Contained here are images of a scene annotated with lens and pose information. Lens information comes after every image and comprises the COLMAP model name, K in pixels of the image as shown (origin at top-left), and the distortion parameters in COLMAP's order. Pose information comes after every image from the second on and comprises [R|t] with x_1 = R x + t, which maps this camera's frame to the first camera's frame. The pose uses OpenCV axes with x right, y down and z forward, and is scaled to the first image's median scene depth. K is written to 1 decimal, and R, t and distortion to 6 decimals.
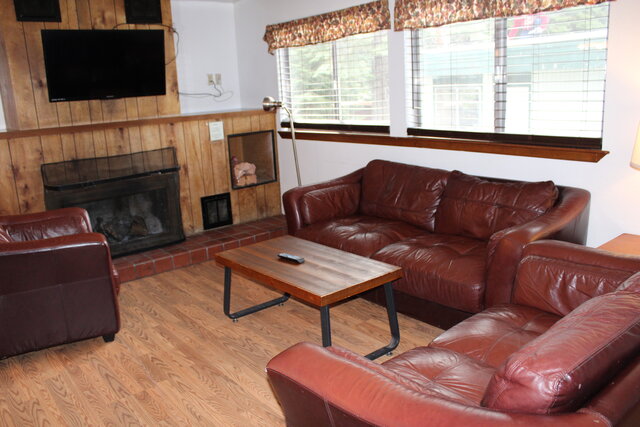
lens RADIAL K [[560.3, 0, 320.5], [0, 560.3, 207.3], [0, 0, 1]] dist [-0.102527, 0.084662]
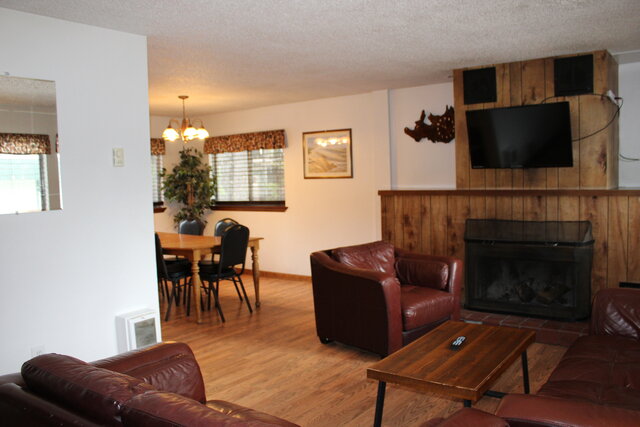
lens RADIAL K [[560.3, 0, 314.3], [0, 560.3, 216.3], [0, 0, 1]] dist [-0.102527, 0.084662]
pose [[0.263834, 0.124185, -0.956540, 0.537995], [-0.191646, 0.978656, 0.074196, -0.103277], [0.945338, 0.163742, 0.282002, 0.314300]]
